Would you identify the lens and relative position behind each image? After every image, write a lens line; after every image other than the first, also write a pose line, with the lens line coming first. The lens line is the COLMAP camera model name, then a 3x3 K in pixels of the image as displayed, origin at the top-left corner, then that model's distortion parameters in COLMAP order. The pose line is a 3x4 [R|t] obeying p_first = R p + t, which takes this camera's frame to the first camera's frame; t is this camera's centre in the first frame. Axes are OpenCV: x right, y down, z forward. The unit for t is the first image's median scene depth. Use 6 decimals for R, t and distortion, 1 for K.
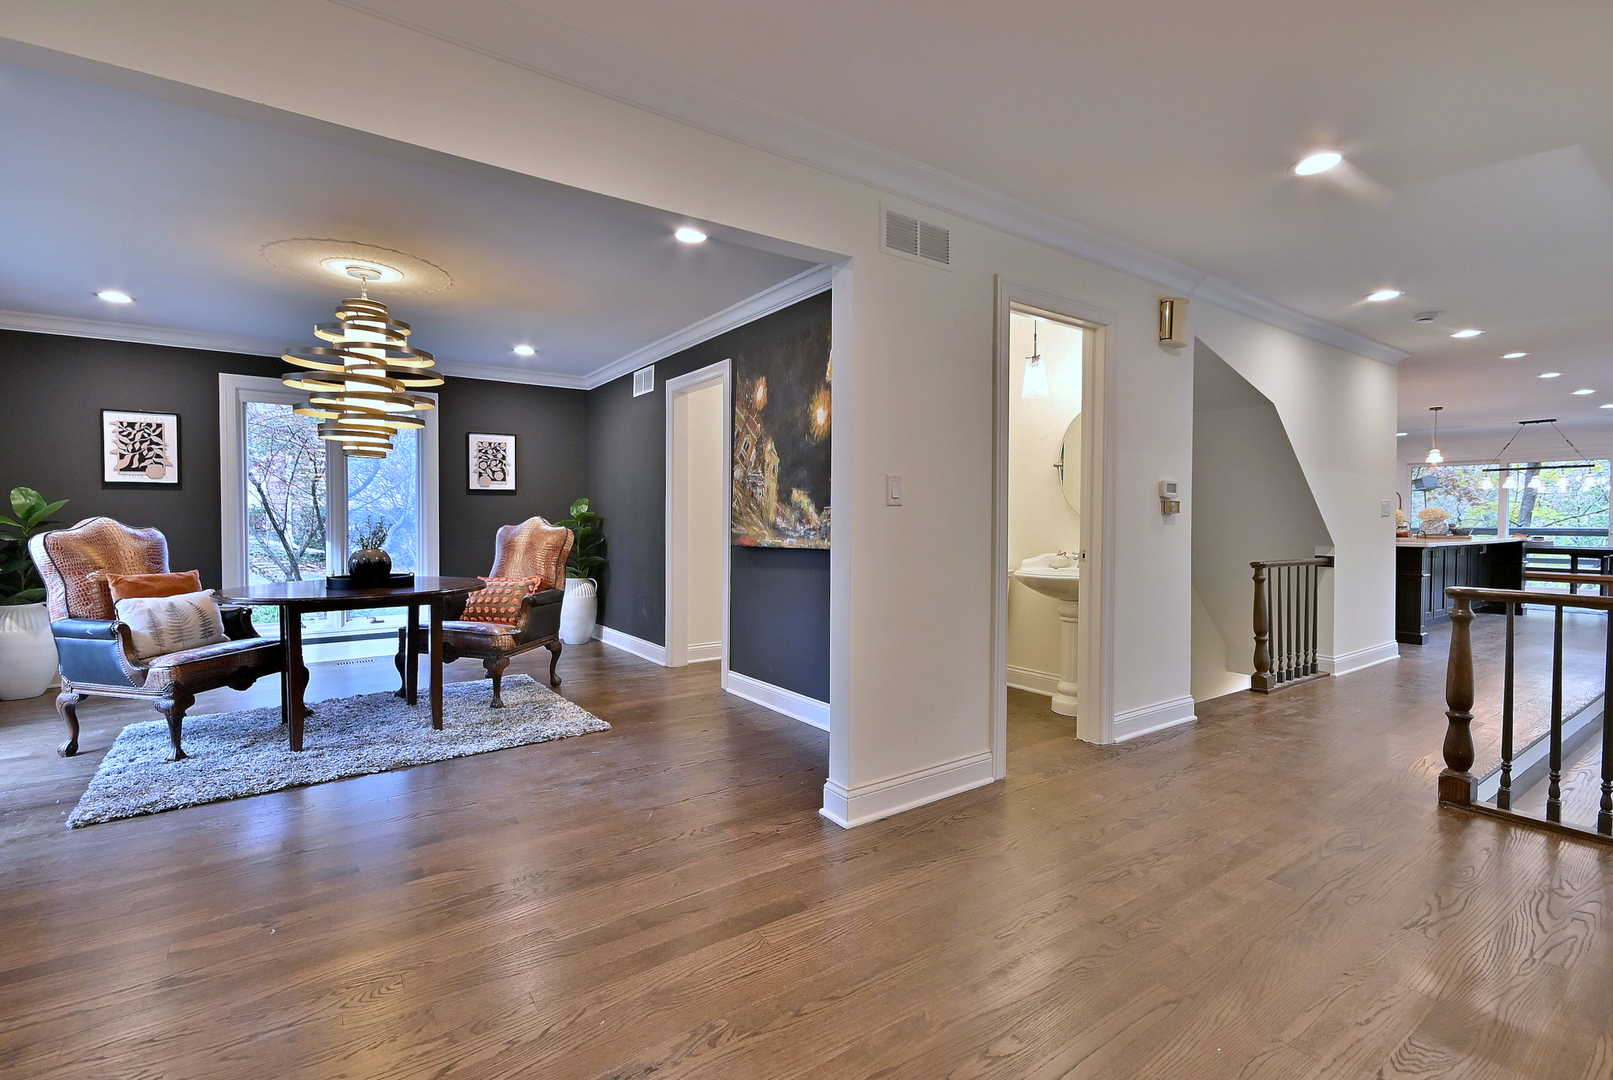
lens RADIAL K [[743.6, 0, 802.9], [0, 743.6, 522.8], [0, 0, 1]] dist [0.014744, -0.001321]
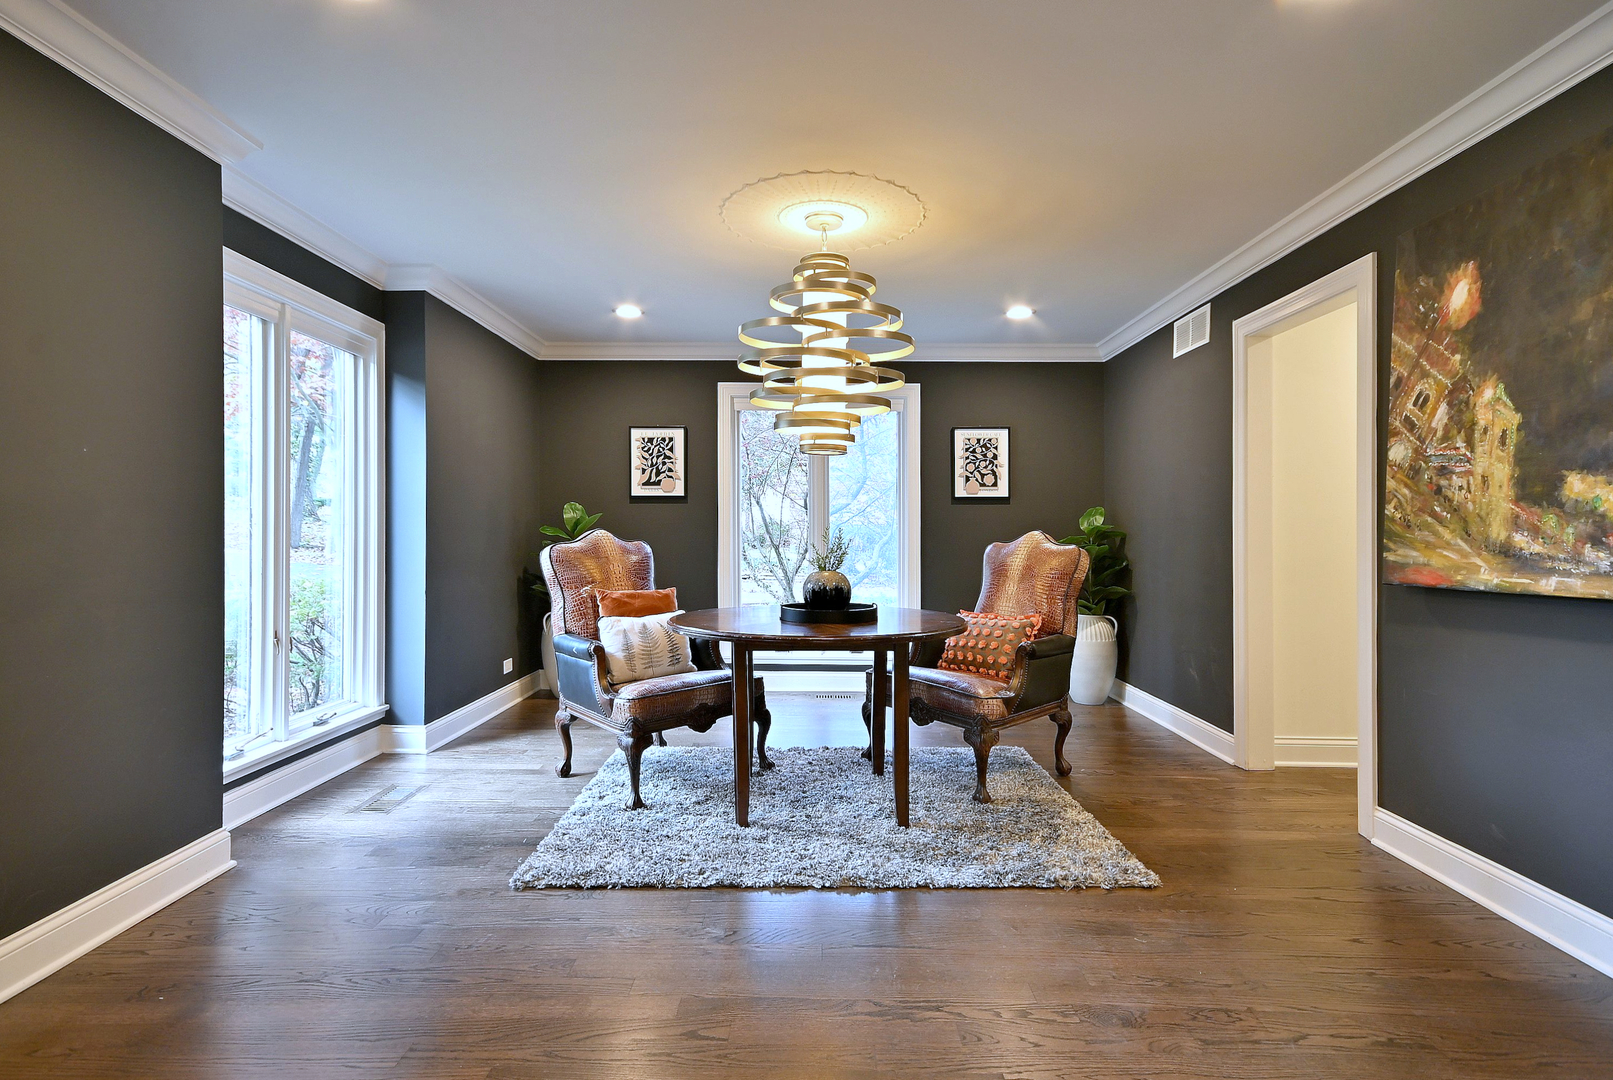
lens RADIAL K [[802.0, 0, 796.5], [0, 802.0, 518.6], [0, 0, 1]] dist [0.016287, 0.001571]
pose [[0.808327, -0.006259, -0.588700, -0.109557], [-0.008601, 0.999711, -0.022438, -0.000405], [0.588670, 0.023201, 0.808040, 0.295034]]
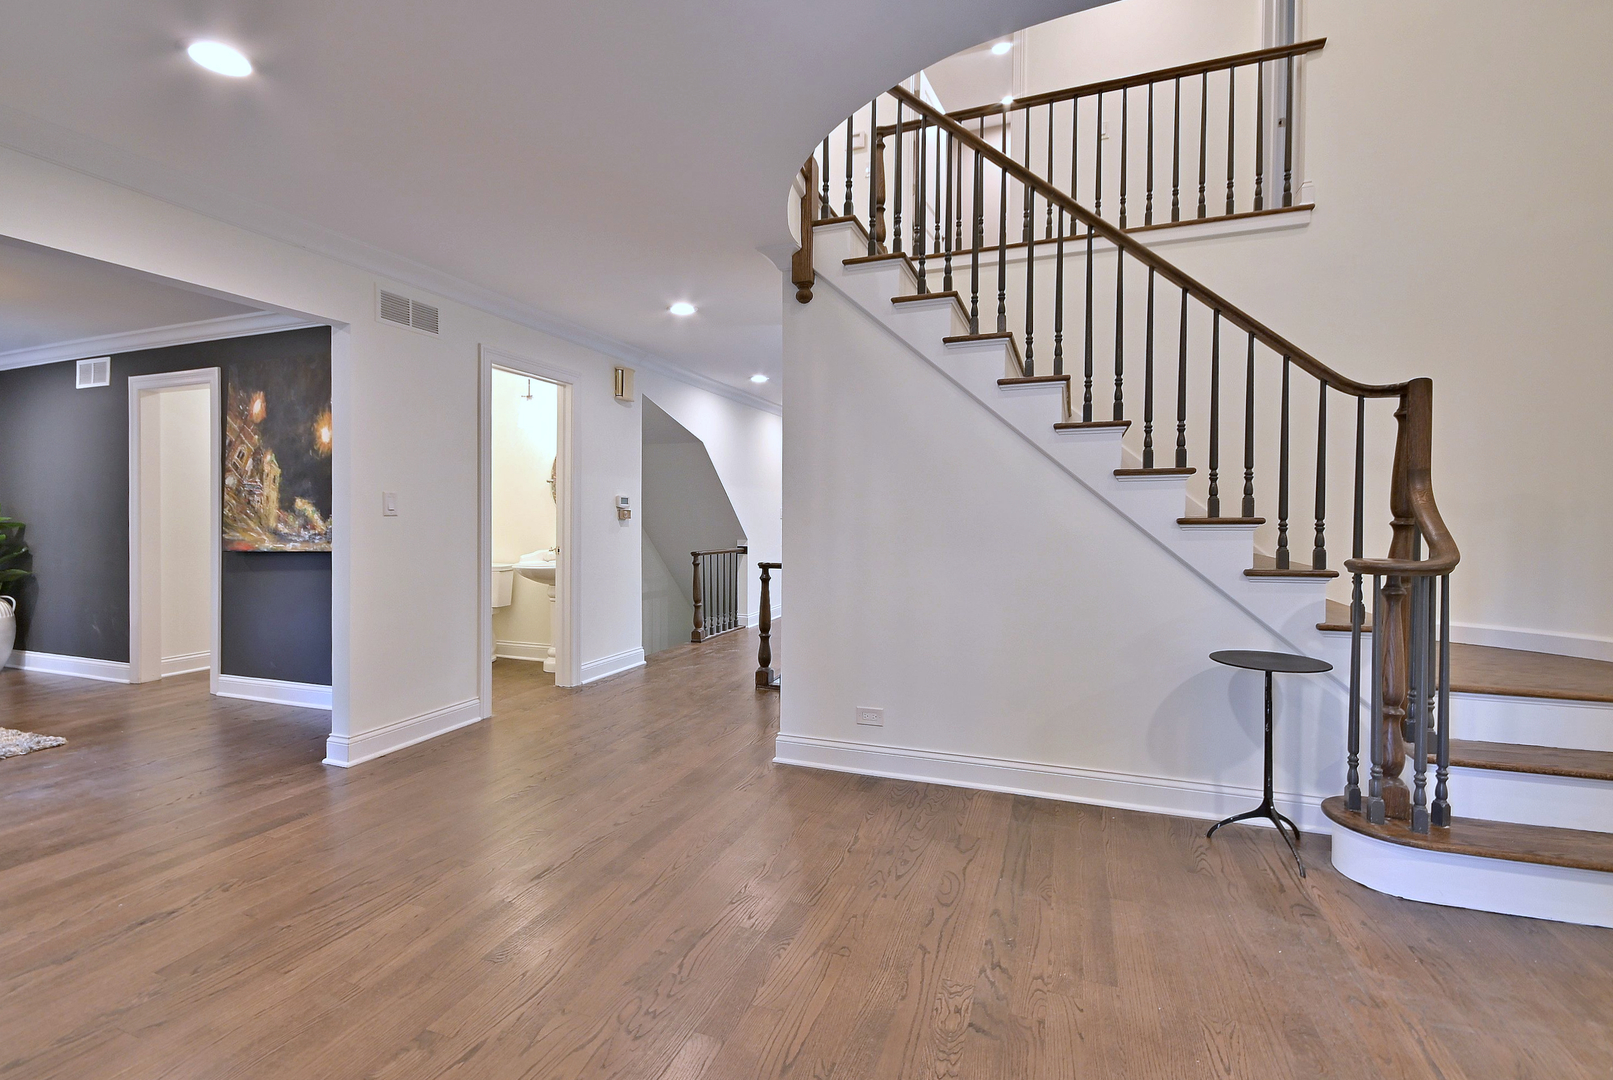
lens RADIAL K [[713.6, 0, 800.4], [0, 713.6, 522.1], [0, 0, 1]] dist [0.013439, -0.004221]
pose [[0.828250, -0.006871, 0.560316, 0.009713], [0.007338, 0.999972, 0.001417, -0.005859], [-0.560310, 0.002938, 0.828278, -0.308308]]
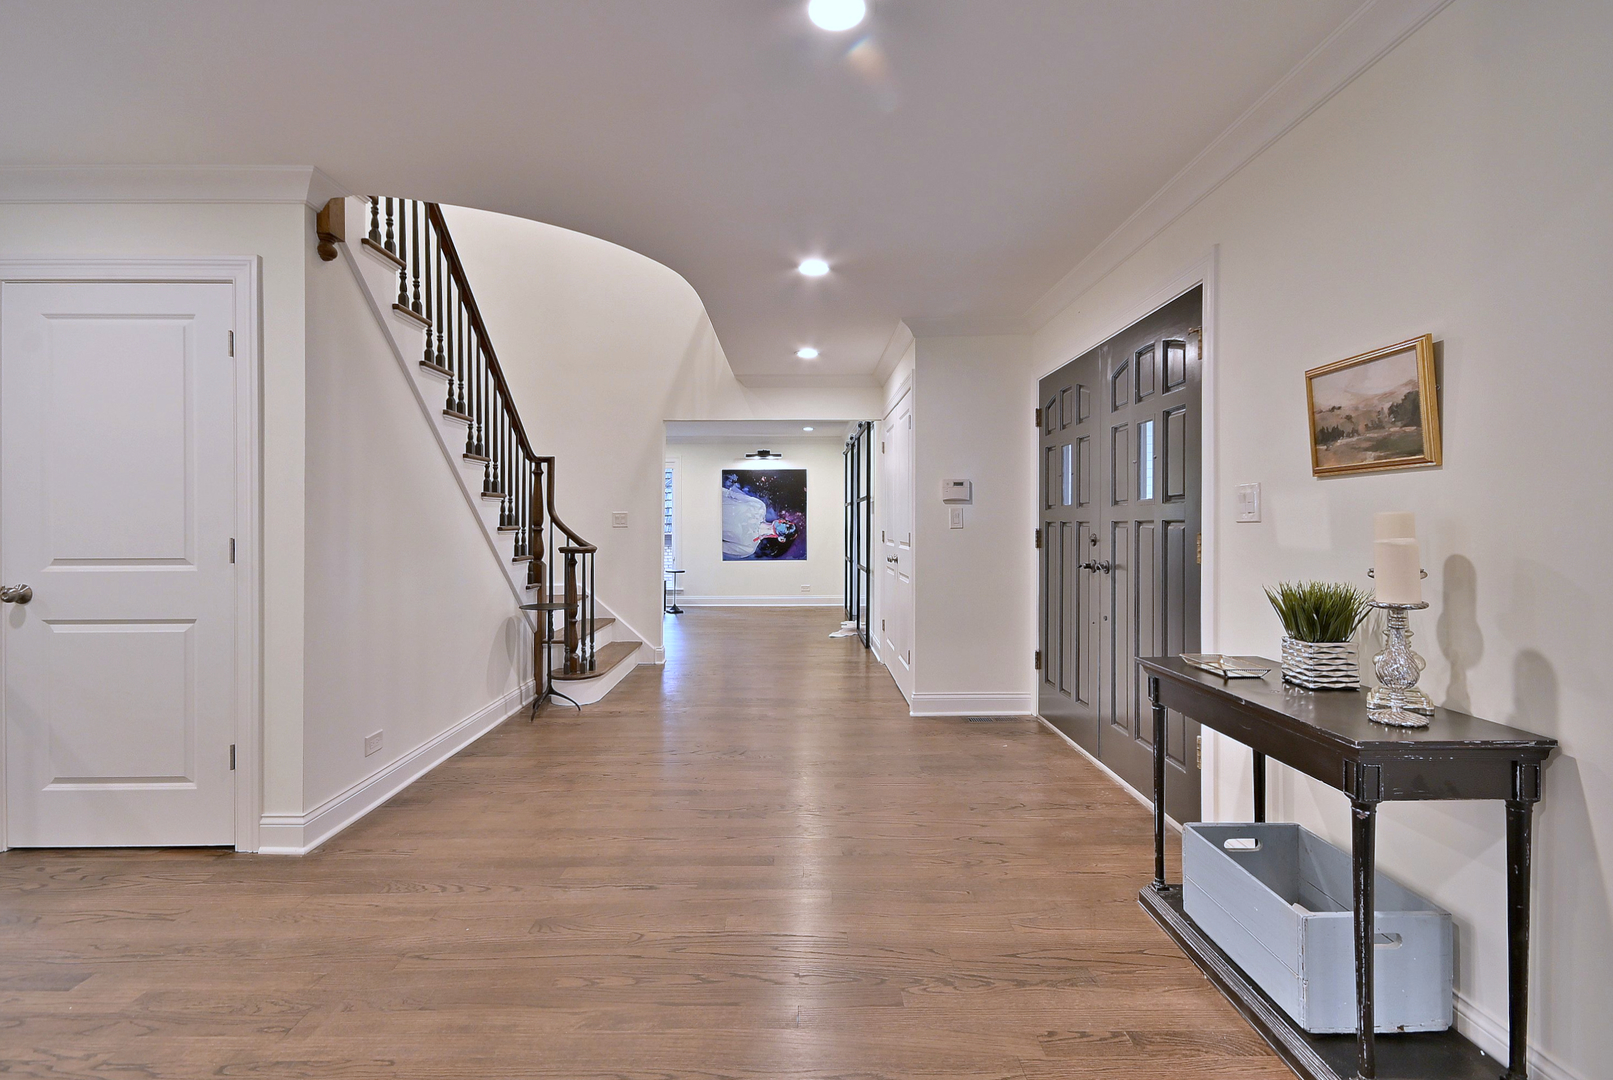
lens RADIAL K [[743.6, 0, 775.3], [0, 743.6, 530.8], [0, 0, 1]] dist [0.014744, -0.001321]
pose [[-0.801487, -0.001840, 0.598010, -0.277205], [0.009753, 0.999822, 0.016148, -0.015345], [-0.597933, 0.018775, -0.801326, 0.687720]]
